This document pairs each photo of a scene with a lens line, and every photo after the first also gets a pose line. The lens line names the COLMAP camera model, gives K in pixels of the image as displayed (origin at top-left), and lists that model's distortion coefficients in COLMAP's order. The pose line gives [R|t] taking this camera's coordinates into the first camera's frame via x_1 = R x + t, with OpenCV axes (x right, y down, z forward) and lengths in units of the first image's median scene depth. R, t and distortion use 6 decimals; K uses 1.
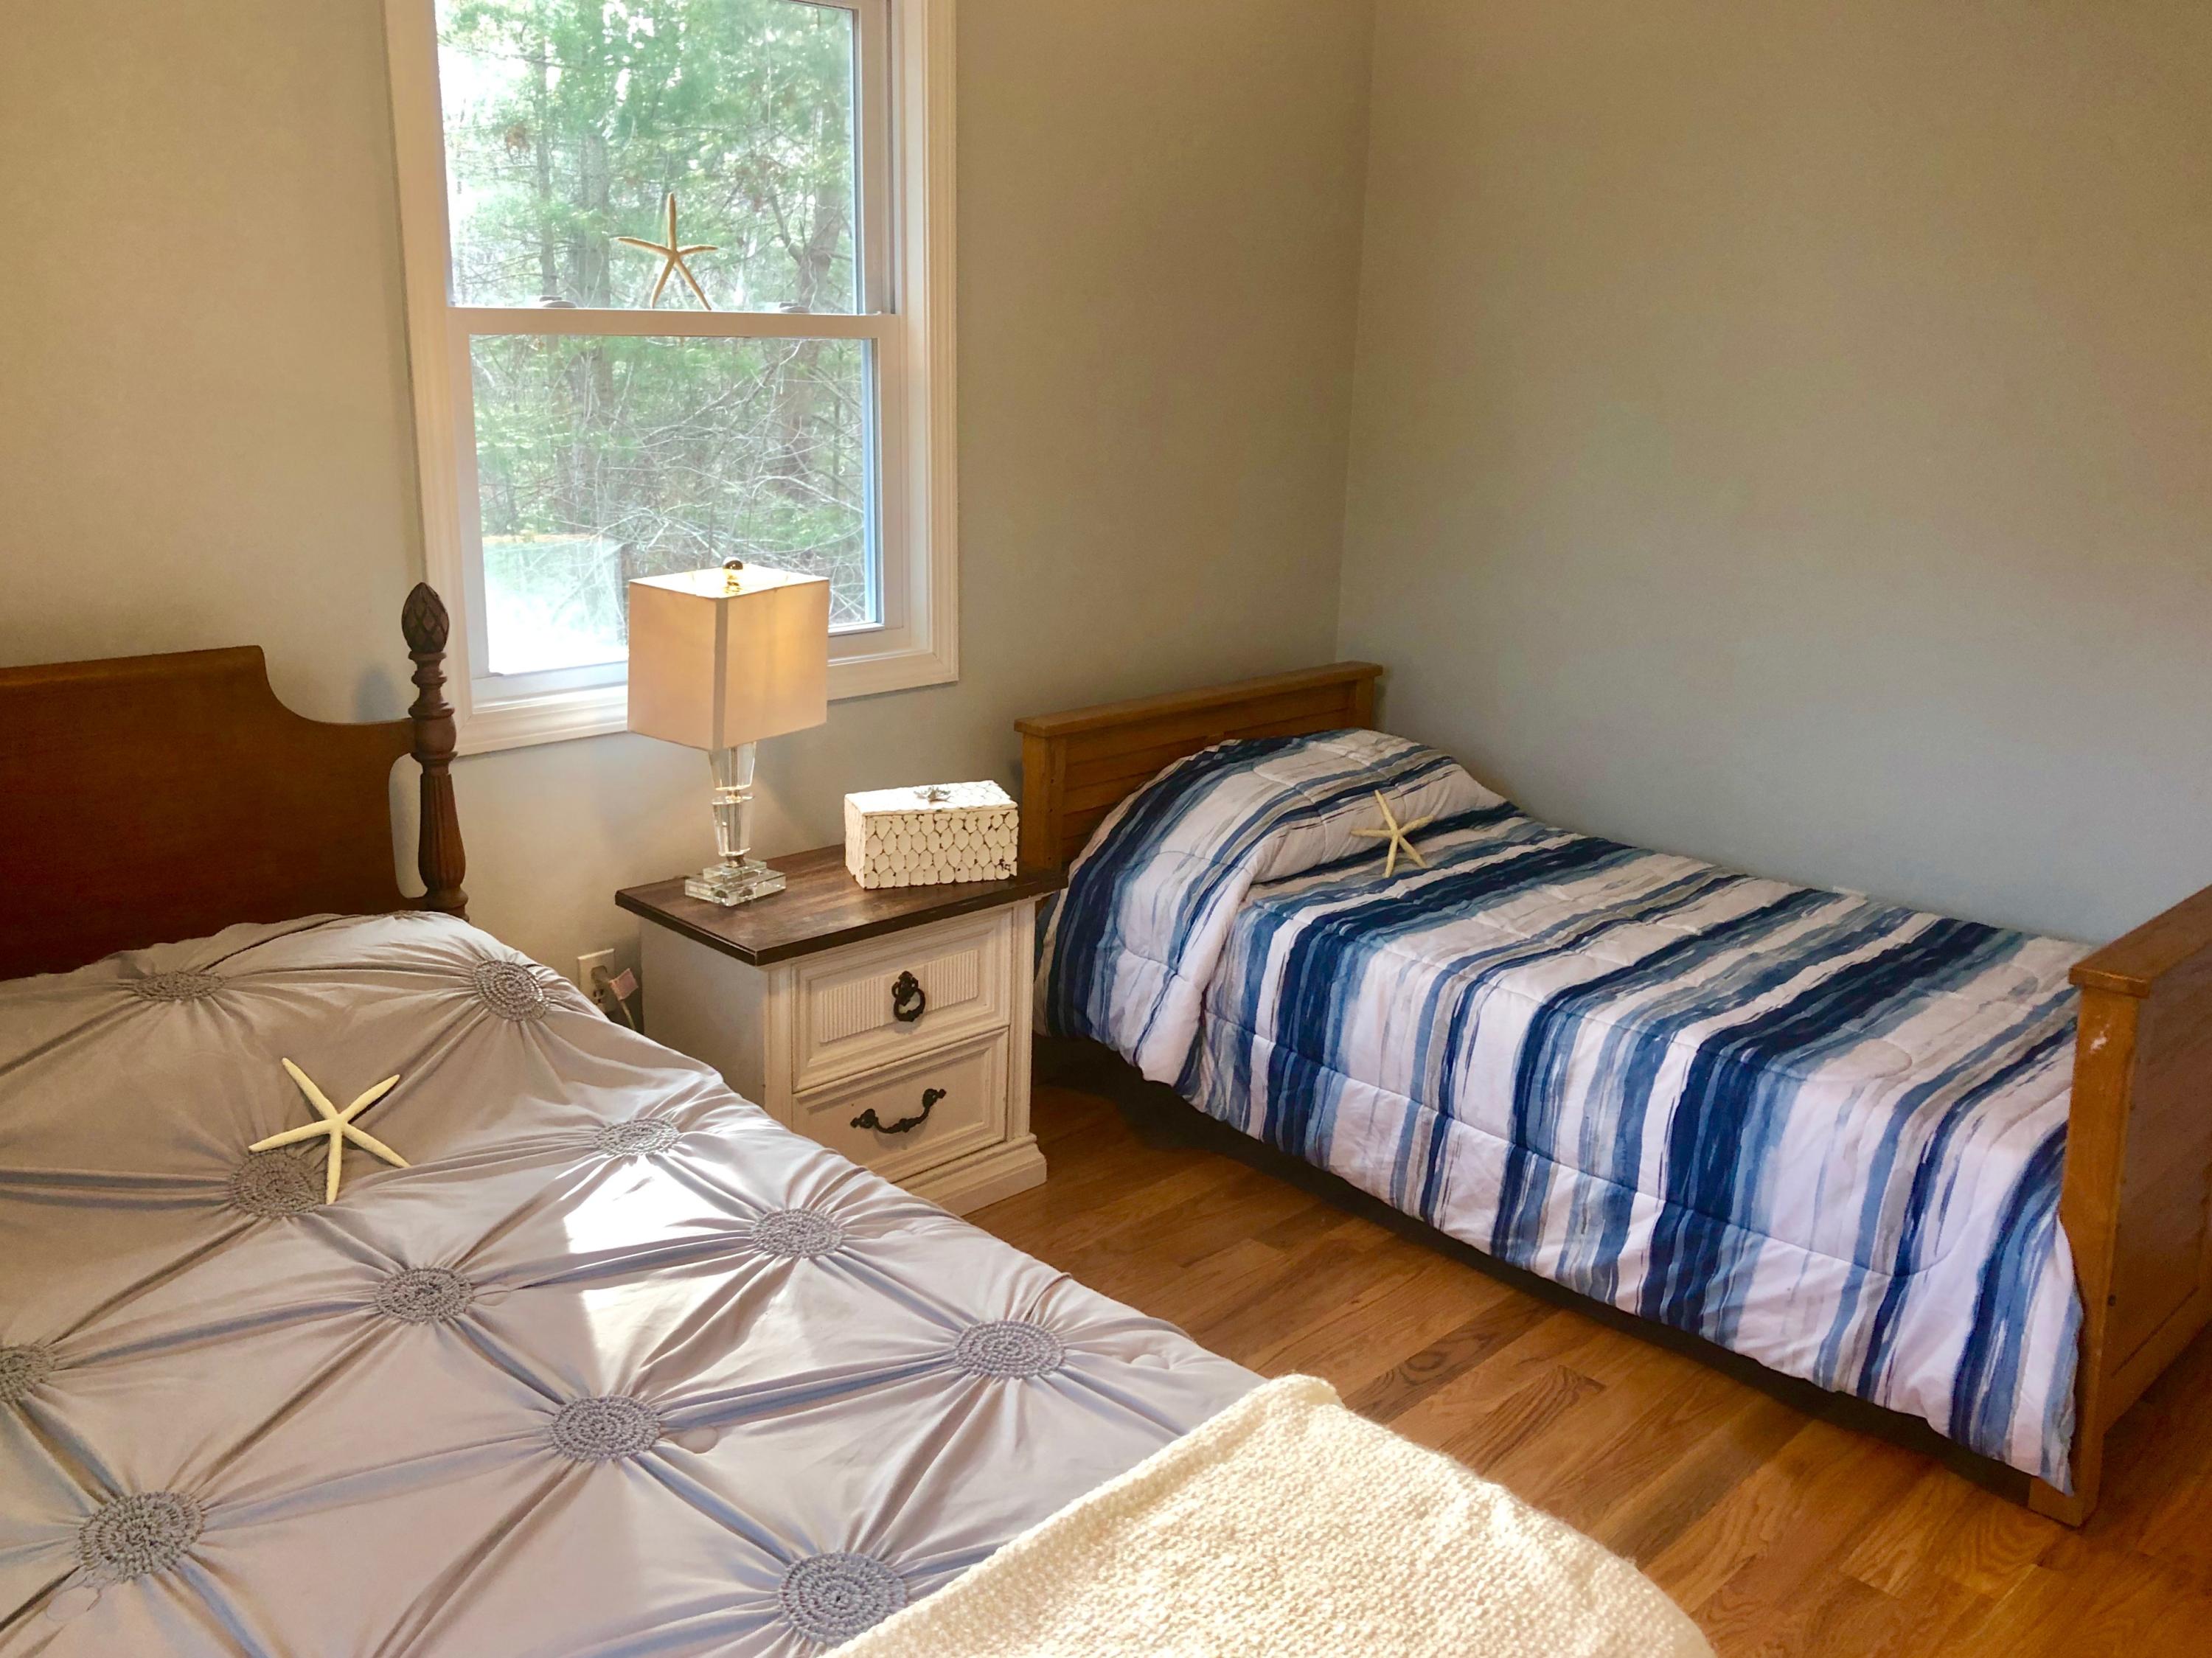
lens RADIAL K [[1817.2, 0, 1096.8], [0, 1817.2, 801.0], [0, 0, 1]] dist [0.026263, -0.007250]
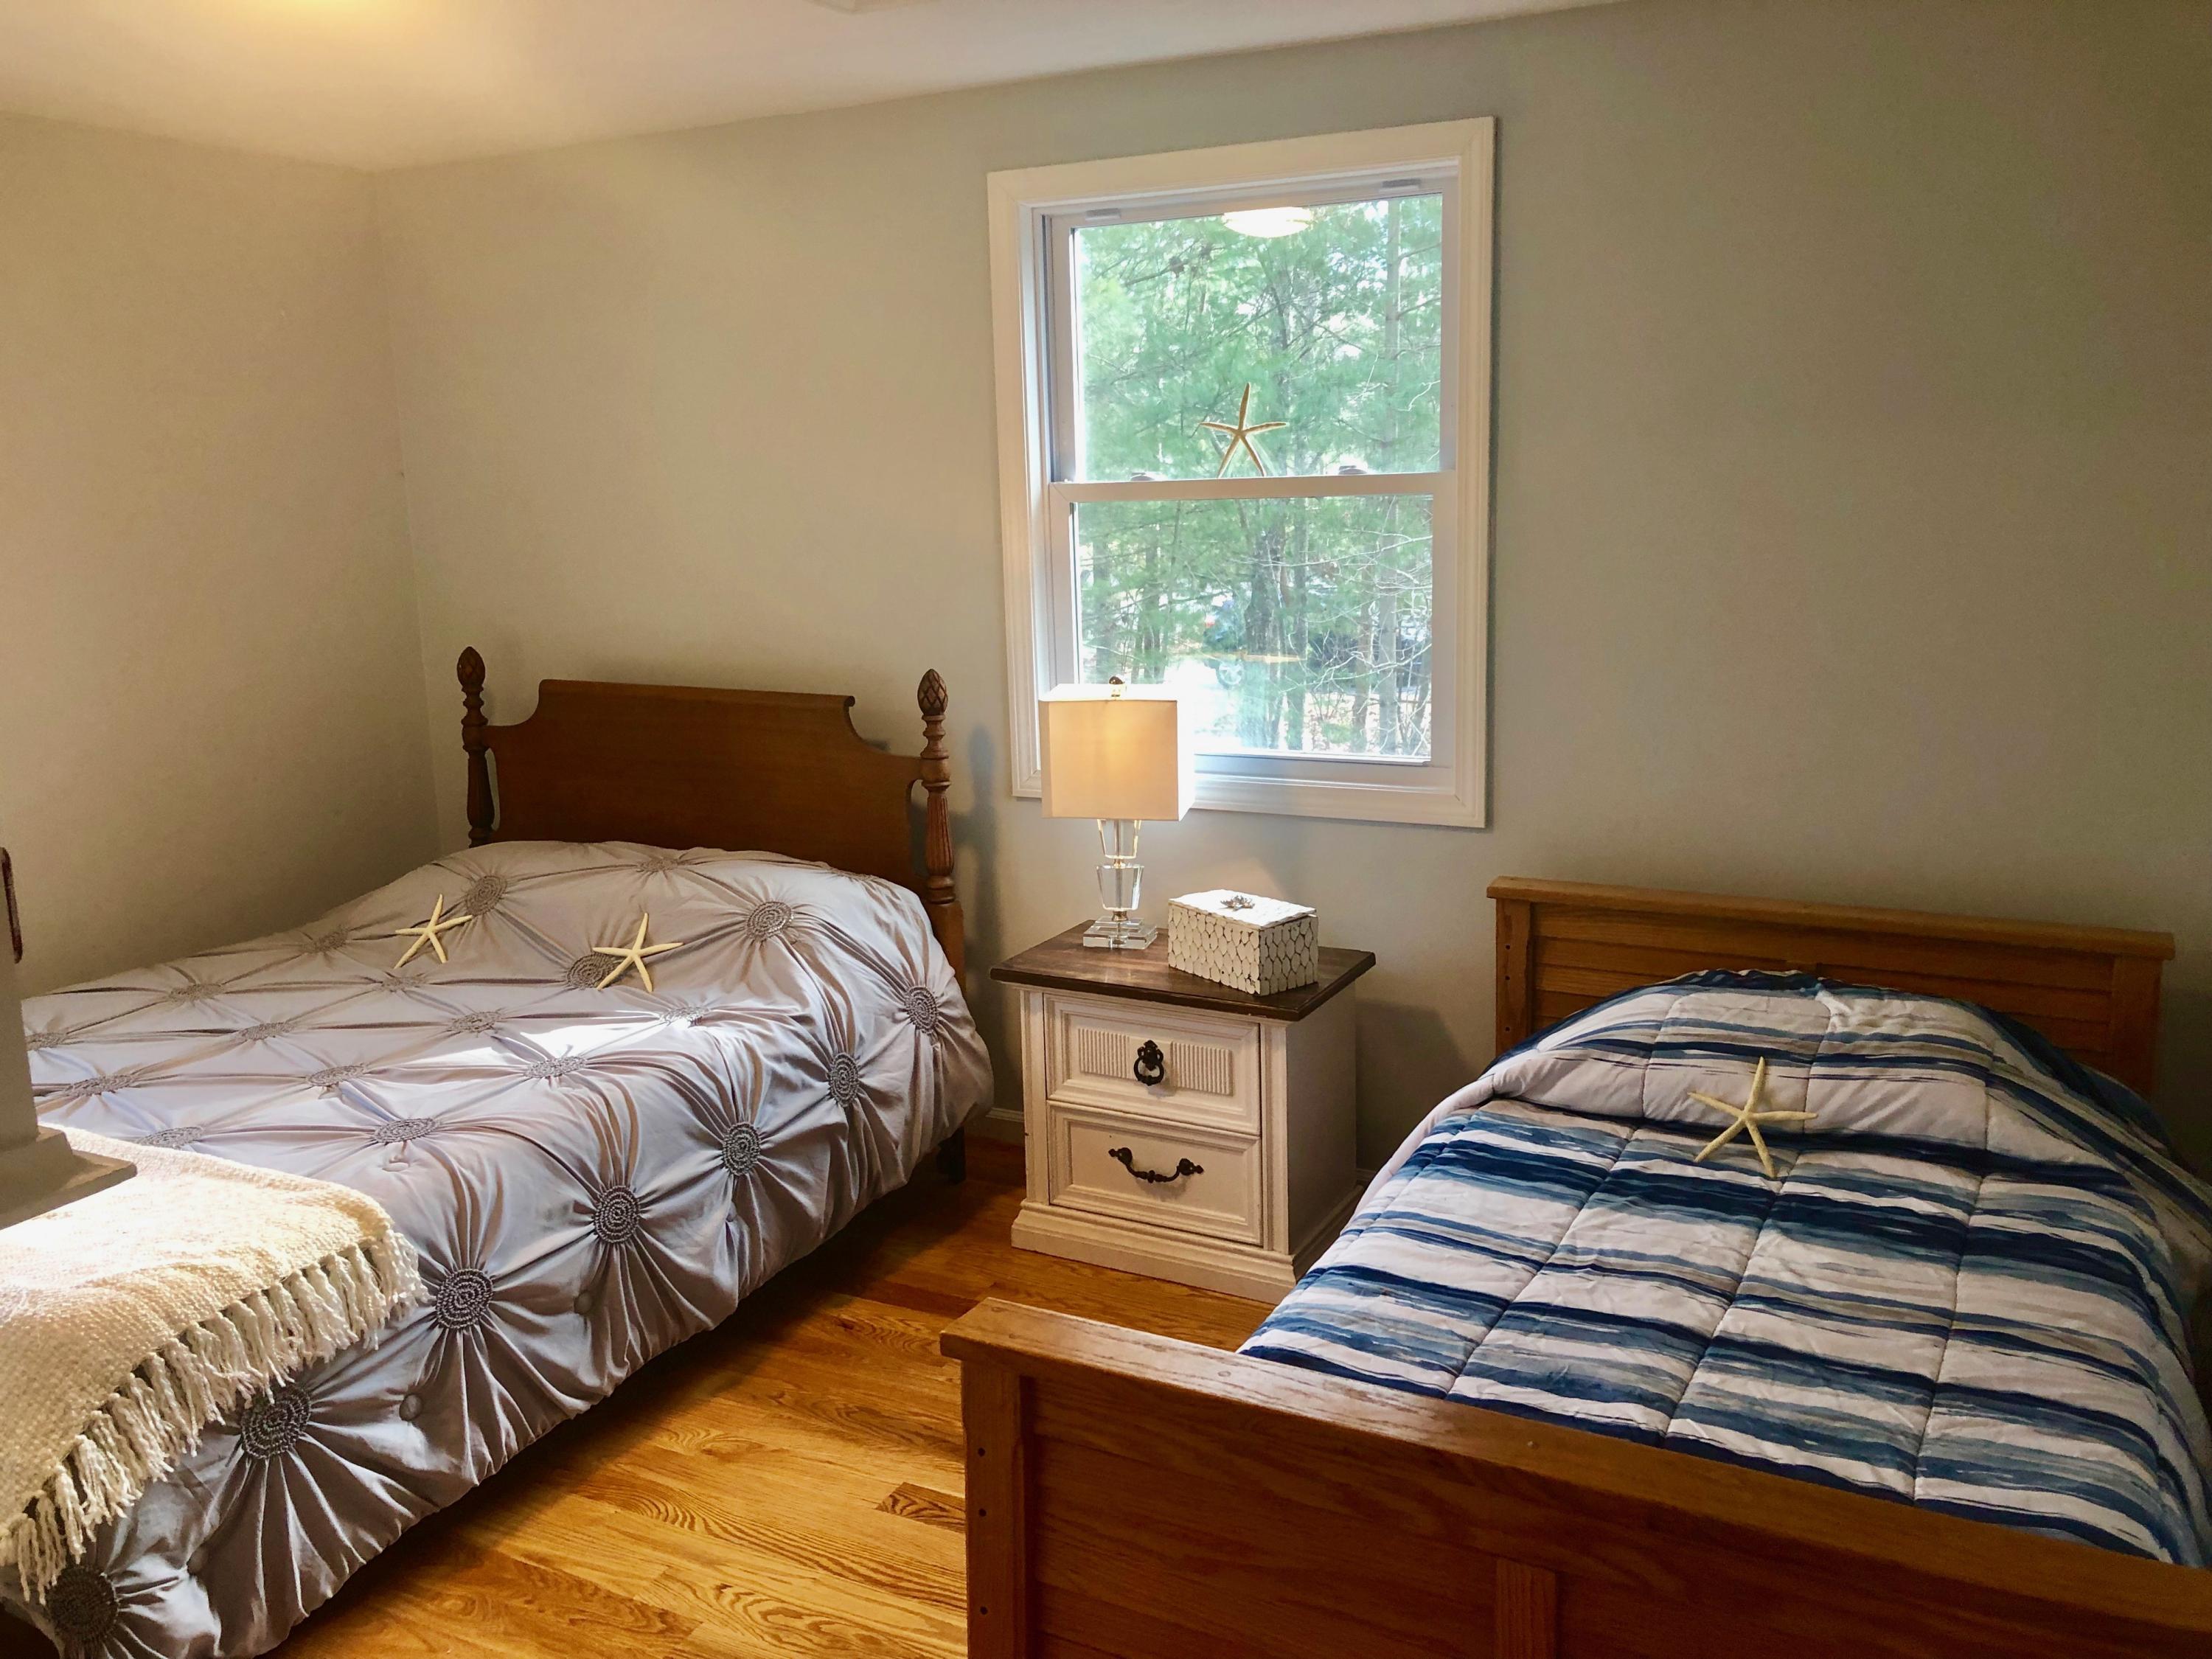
lens RADIAL K [[1817.4, 0, 1096.8], [0, 1817.4, 801.5], [0, 0, 1]] dist [0.026263, -0.007250]
pose [[0.306204, 0.147299, -0.940501, 0.912754], [-0.203648, 0.975221, 0.086434, -0.142145], [0.929928, 0.165065, 0.328614, 0.540871]]
